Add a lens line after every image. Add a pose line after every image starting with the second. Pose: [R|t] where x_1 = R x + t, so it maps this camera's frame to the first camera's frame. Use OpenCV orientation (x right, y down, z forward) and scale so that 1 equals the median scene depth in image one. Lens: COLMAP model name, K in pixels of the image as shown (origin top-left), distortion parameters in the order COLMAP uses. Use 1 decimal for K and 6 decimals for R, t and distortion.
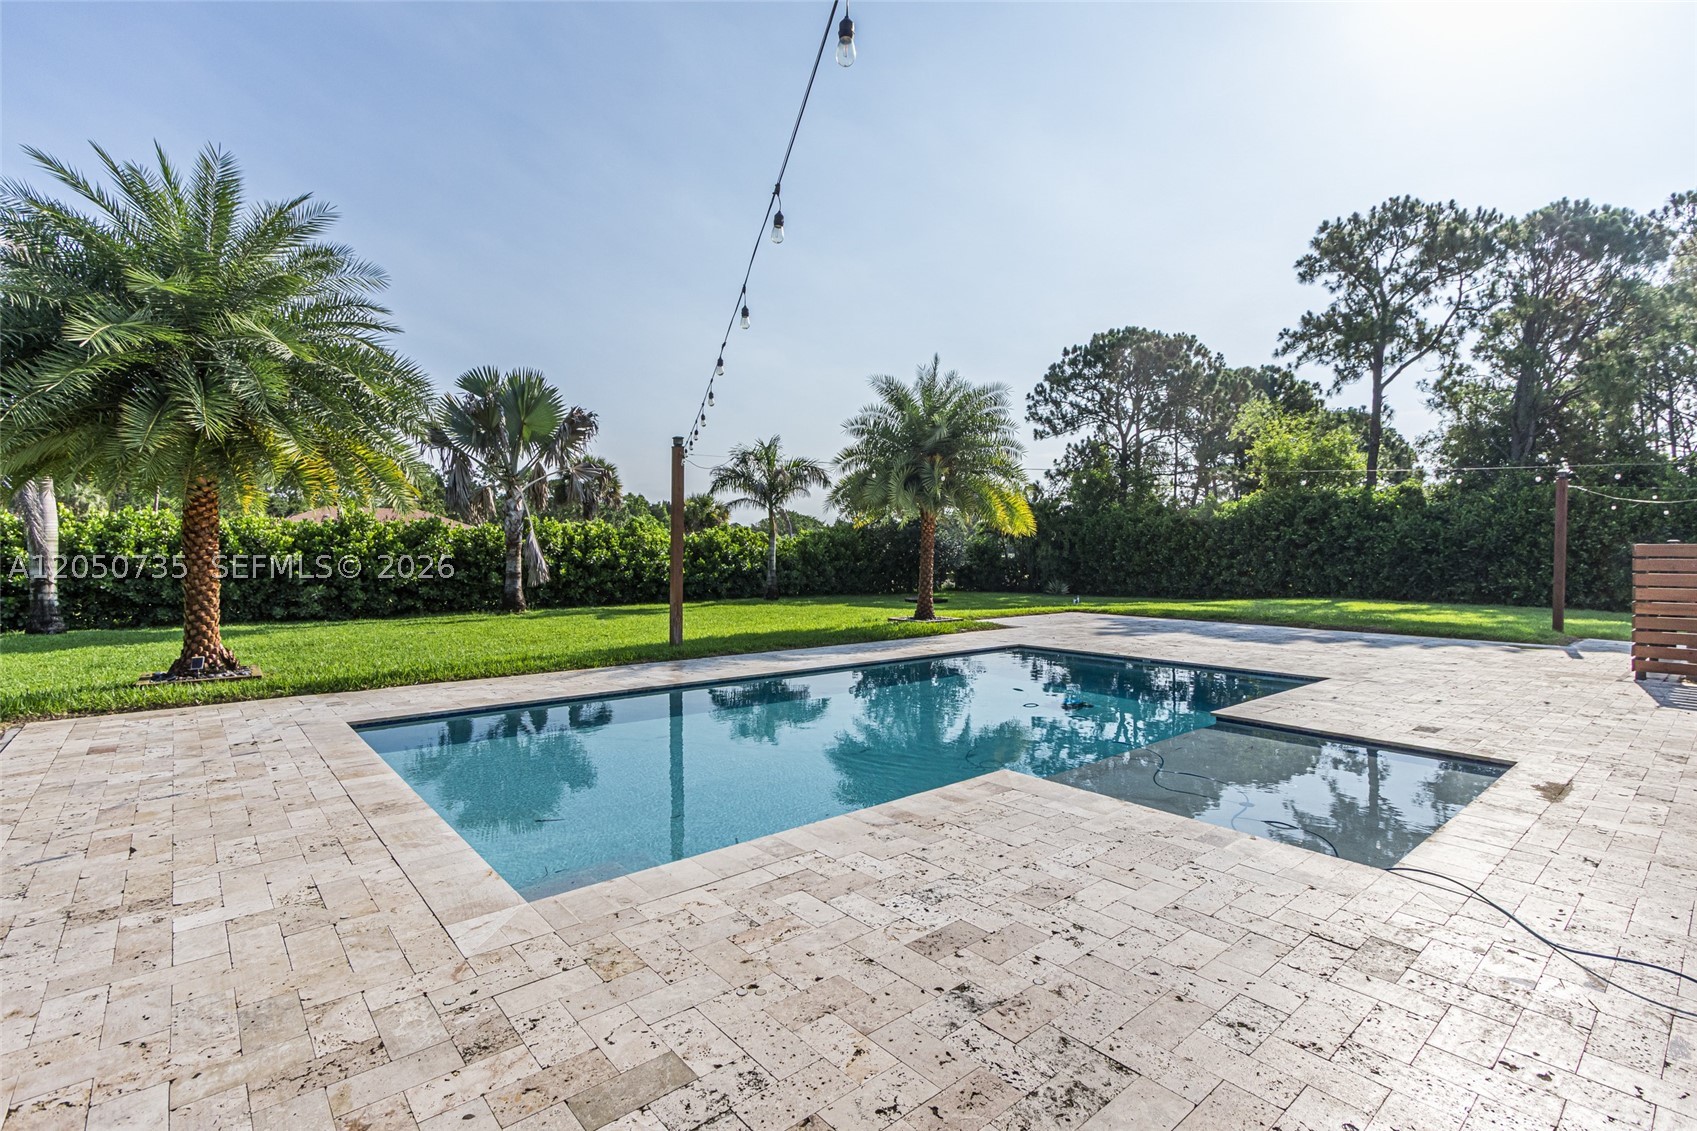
lens RADIAL K [[774.7, 0, 848.5], [0, 774.7, 565.5], [0, 0, 1]] dist [0.002320, -0.000148]
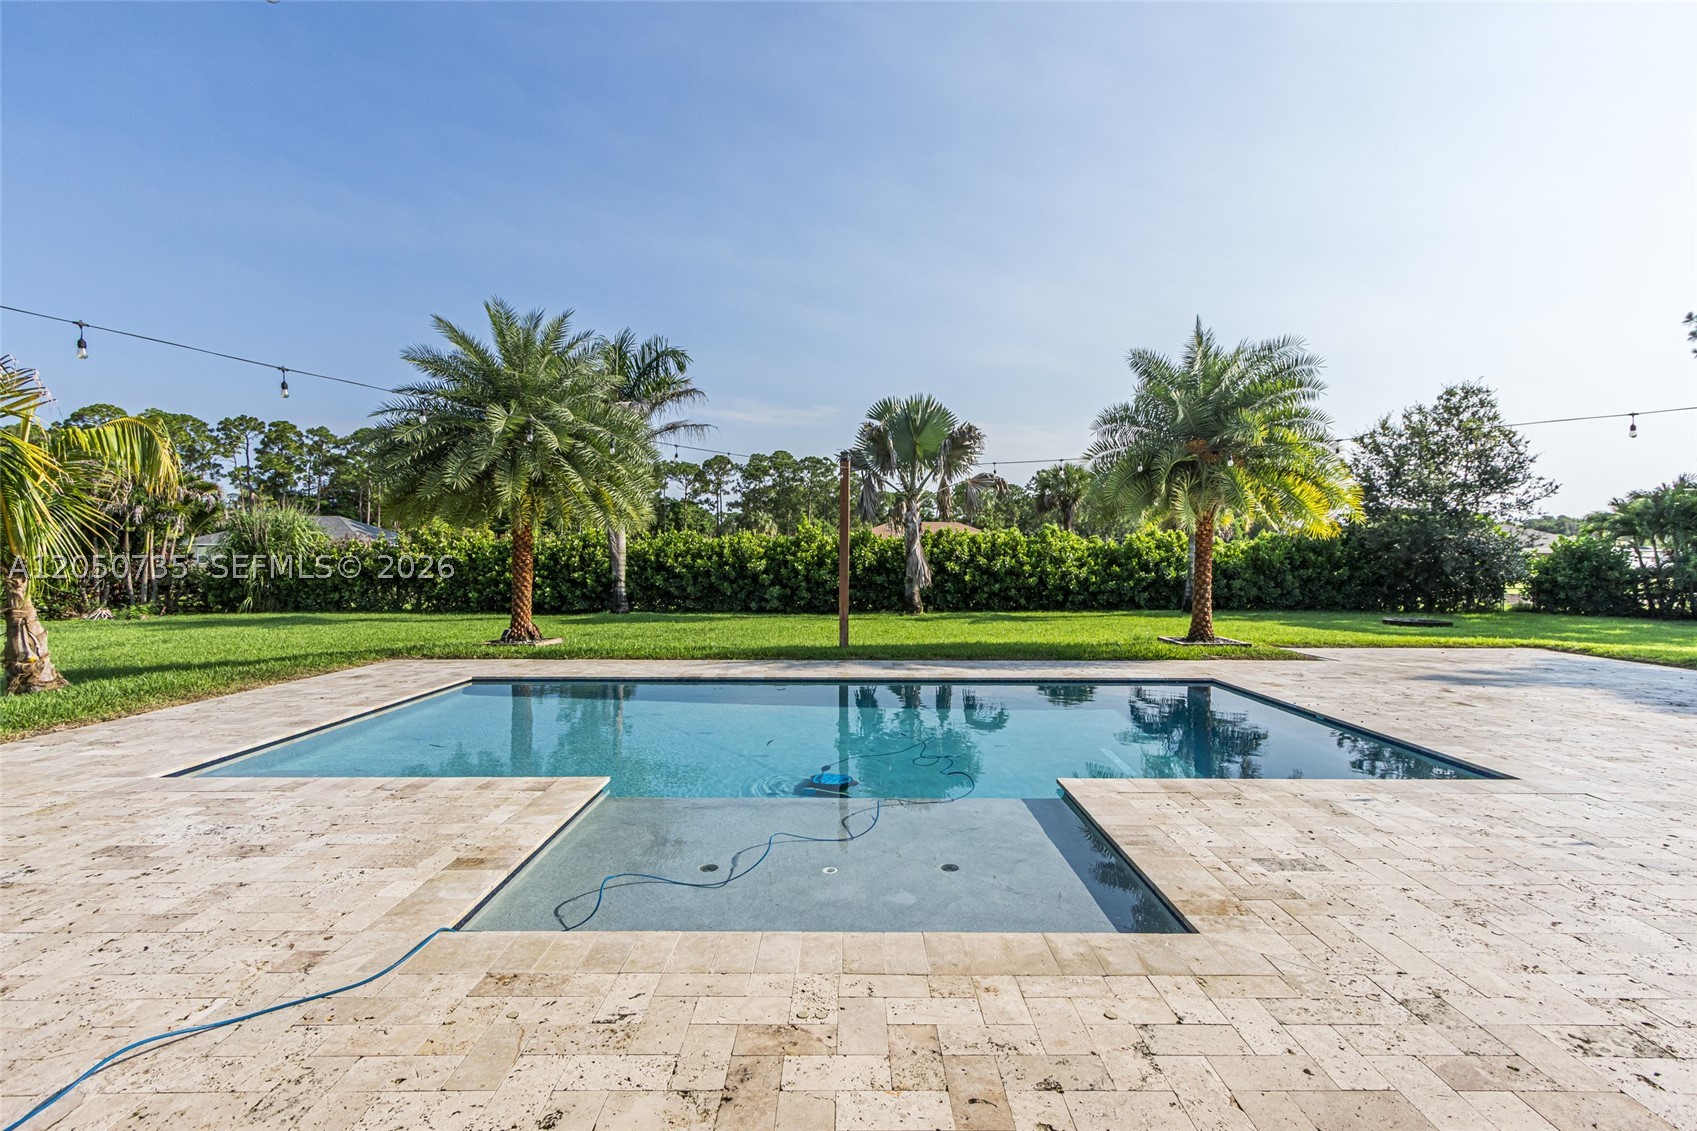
lens RADIAL K [[774.7, 0, 848.5], [0, 774.7, 565.5], [0, 0, 1]] dist [0.002320, -0.000148]
pose [[0.765392, 0.003052, -0.643557, 0.218433], [-0.008729, 0.999946, -0.005640, -0.001800], [0.643505, 0.009935, 0.765377, 0.086150]]
